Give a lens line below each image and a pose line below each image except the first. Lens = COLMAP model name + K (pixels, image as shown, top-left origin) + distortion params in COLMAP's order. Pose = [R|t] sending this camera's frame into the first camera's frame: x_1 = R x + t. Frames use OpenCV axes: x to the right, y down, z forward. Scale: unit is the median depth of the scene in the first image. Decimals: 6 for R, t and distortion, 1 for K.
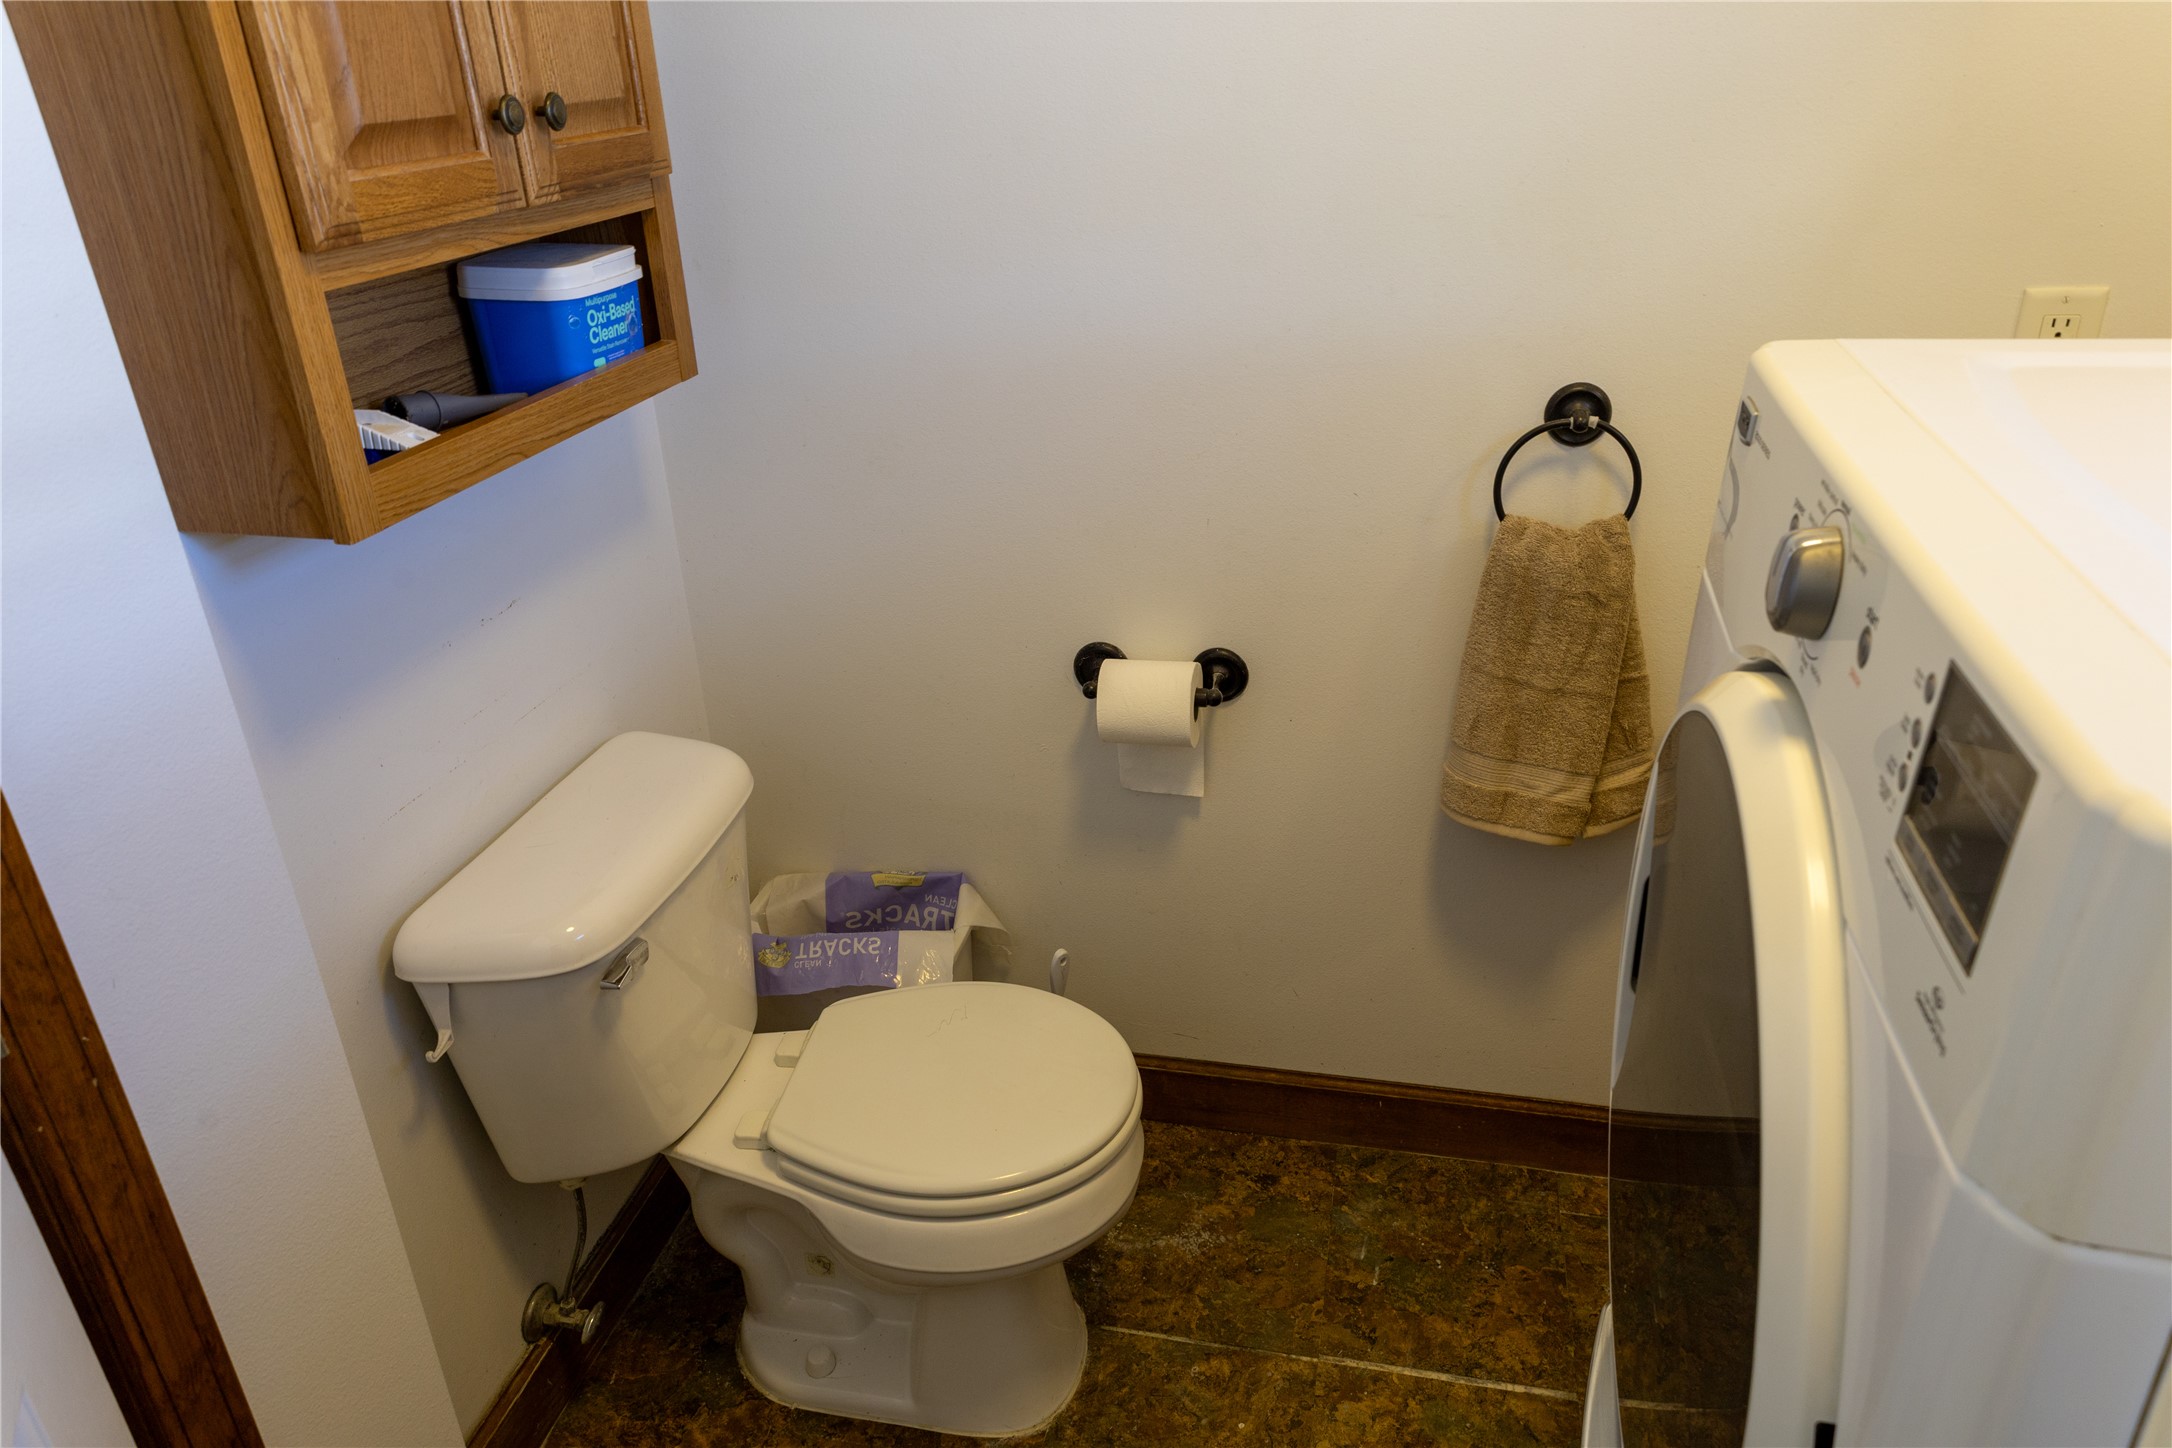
lens RADIAL K [[1474.6, 0, 1097.7], [0, 1474.6, 727.6], [0, 0, 1]] dist [0.026729, 0.001748]
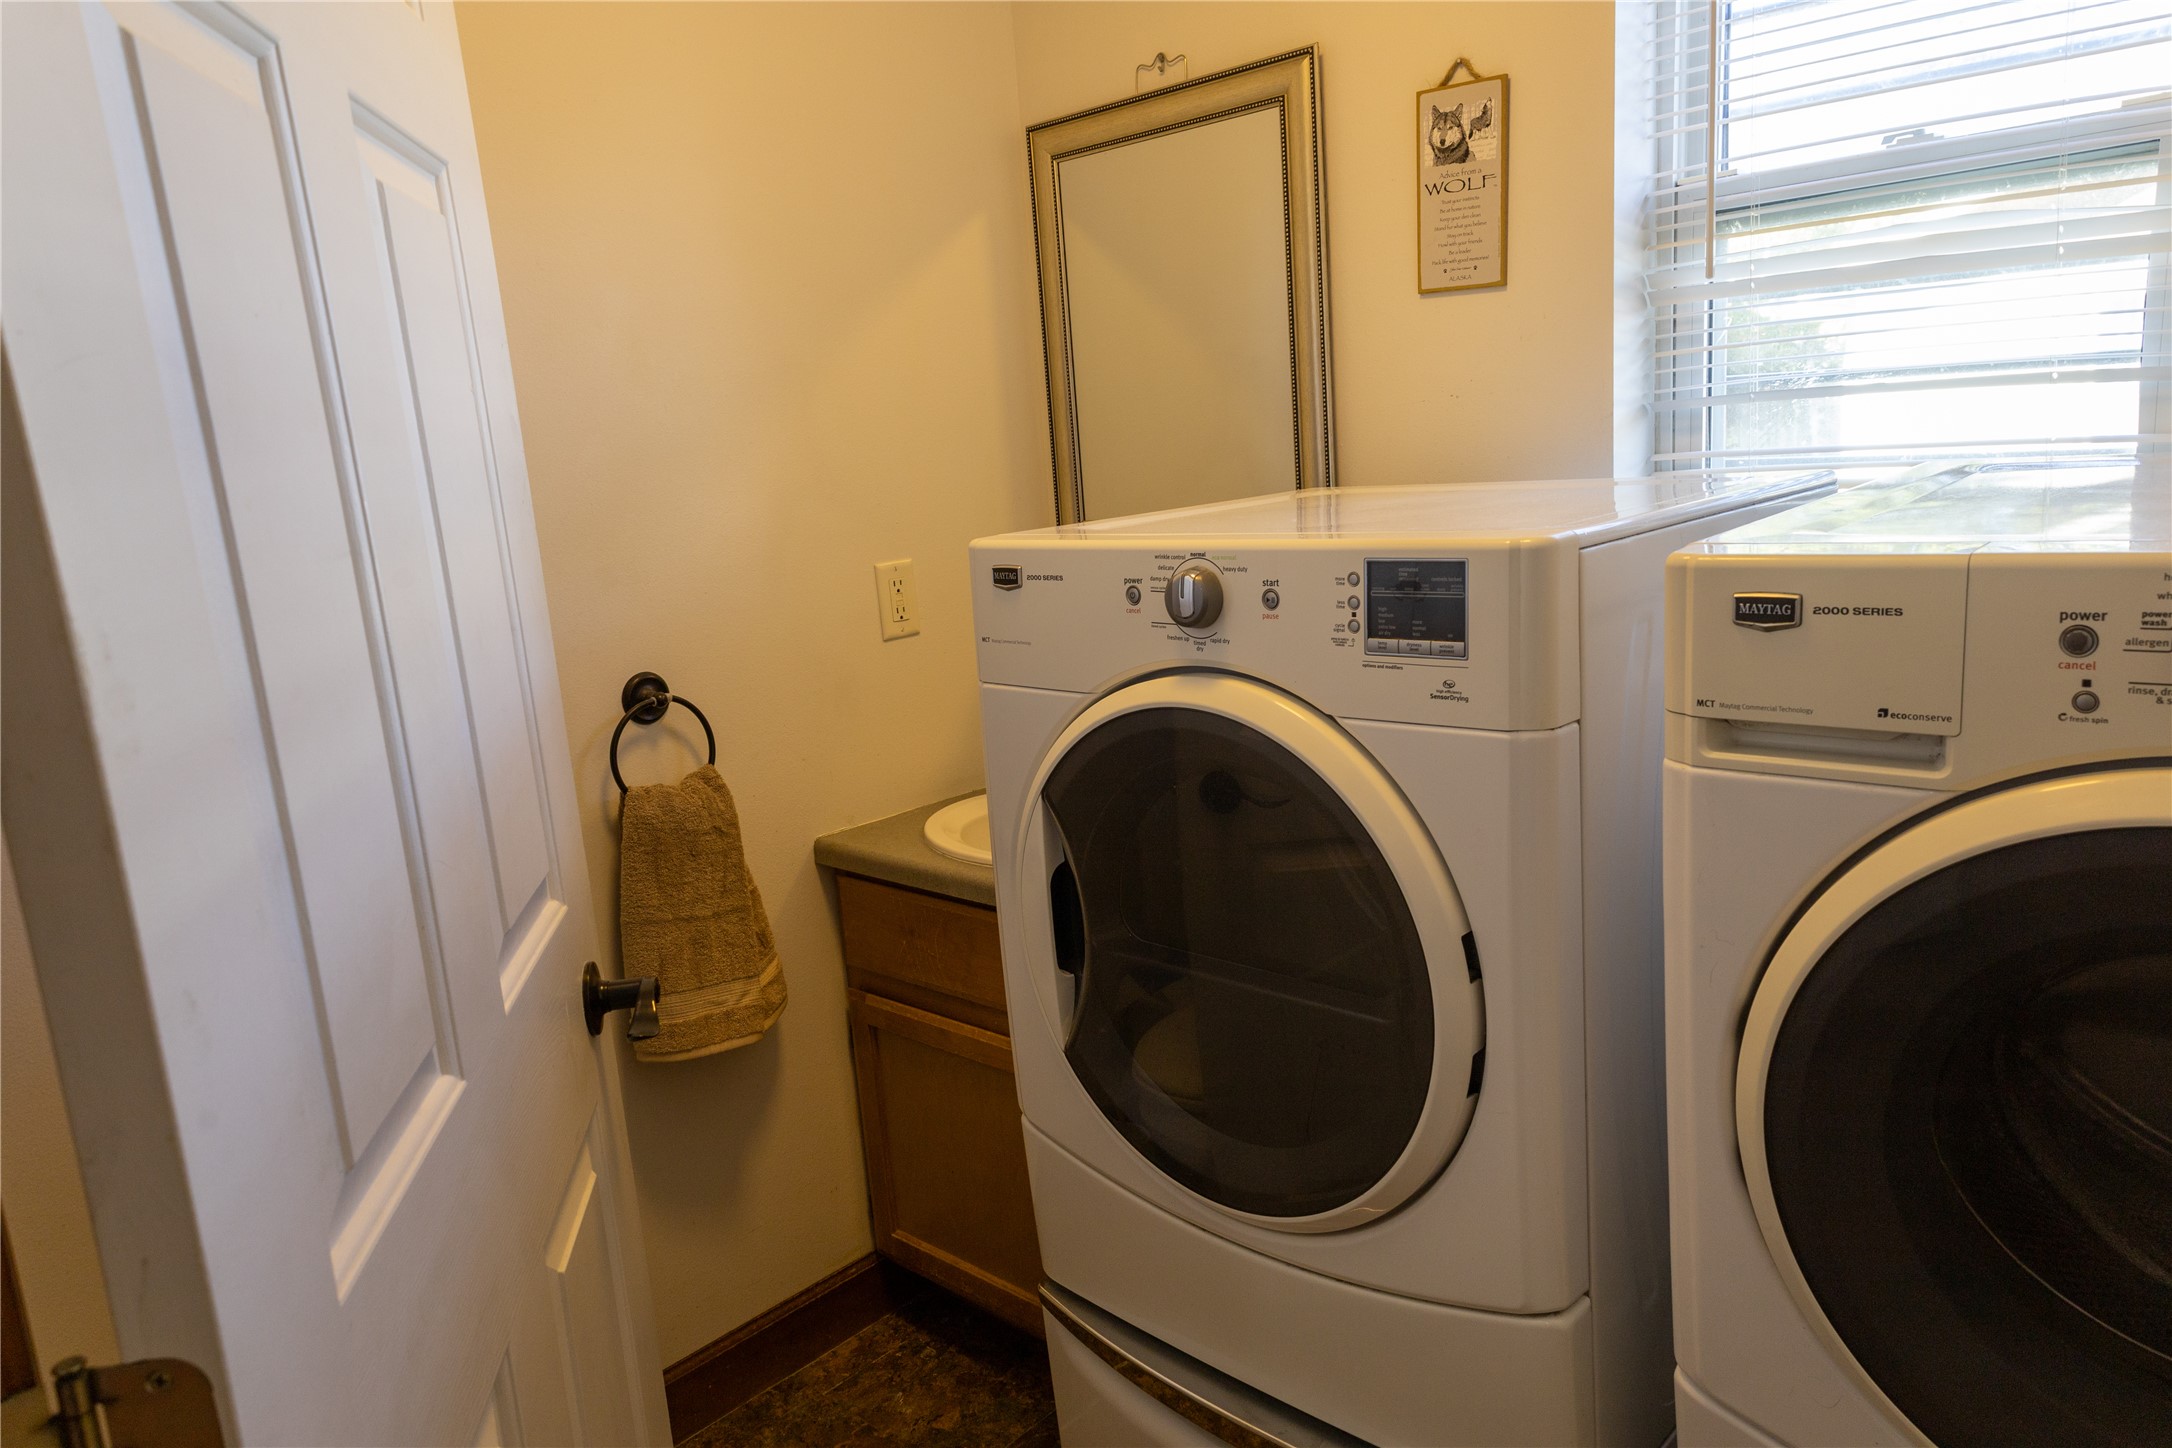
lens RADIAL K [[1474.6, 0, 1097.7], [0, 1474.6, 727.6], [0, 0, 1]] dist [0.026729, 0.001748]
pose [[0.505496, -0.173880, 0.845127, -0.501541], [0.427962, 0.901036, -0.070594, 0.053929], [-0.749214, 0.397367, 0.529884, 0.080494]]
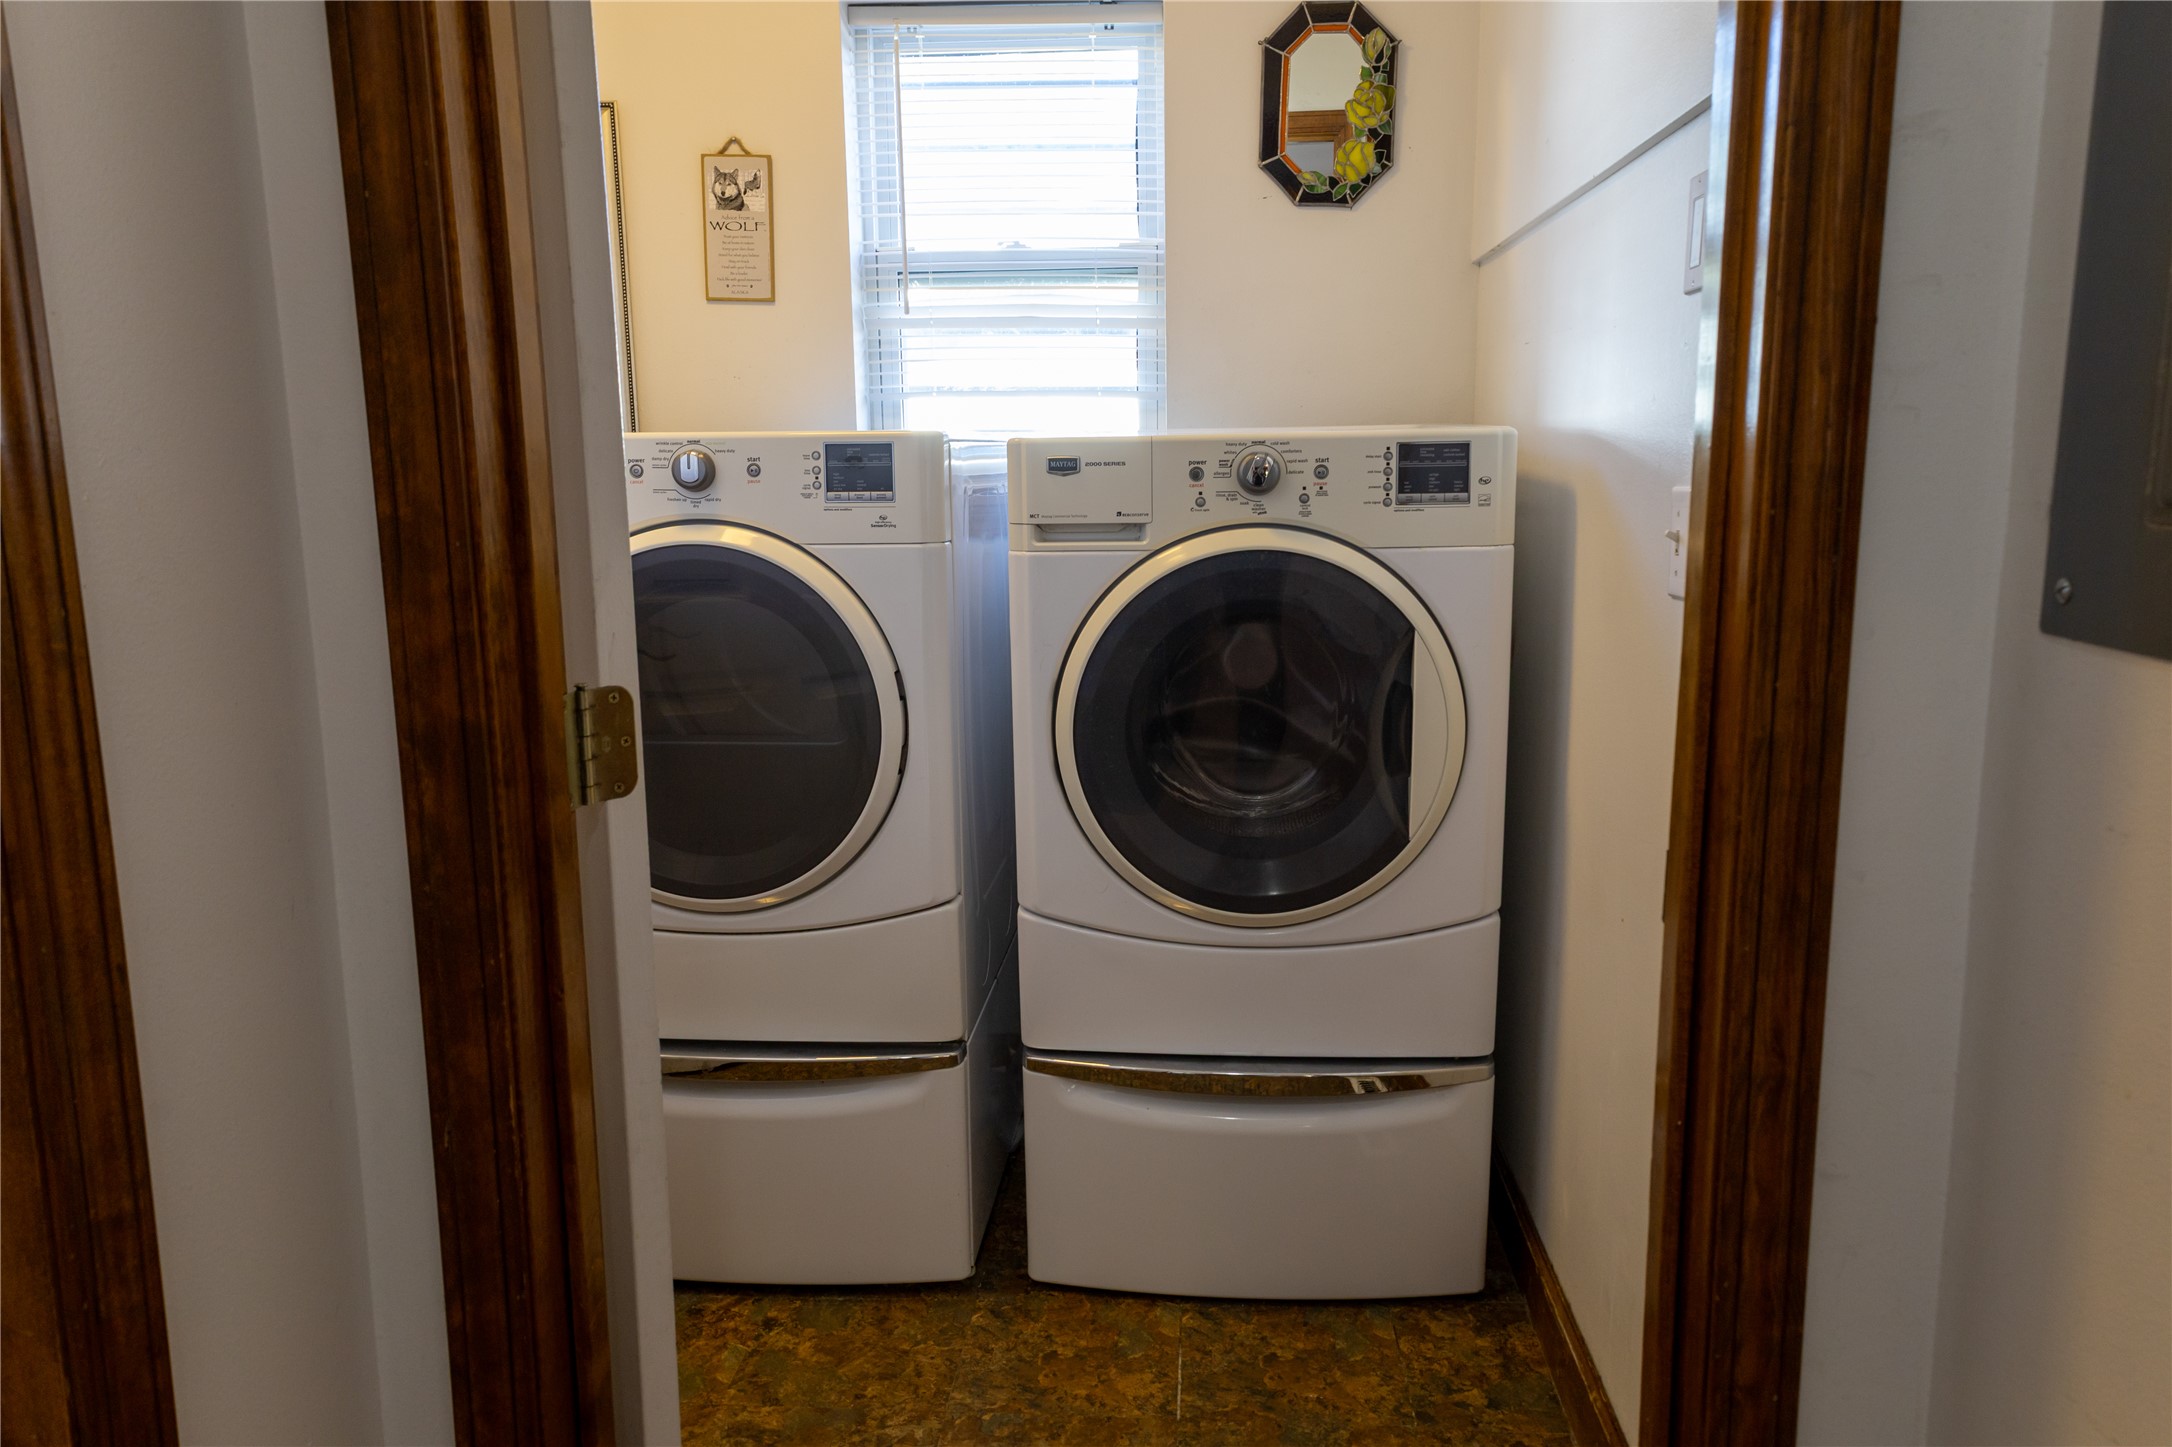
lens RADIAL K [[1474.6, 0, 1097.7], [0, 1474.6, 727.1], [0, 0, 1]] dist [0.026729, 0.001748]
pose [[-0.144700, -0.144486, 0.978870, -1.023930], [0.447131, 0.872965, 0.194950, 0.050134], [-0.882687, 0.465893, -0.061714, 0.318758]]
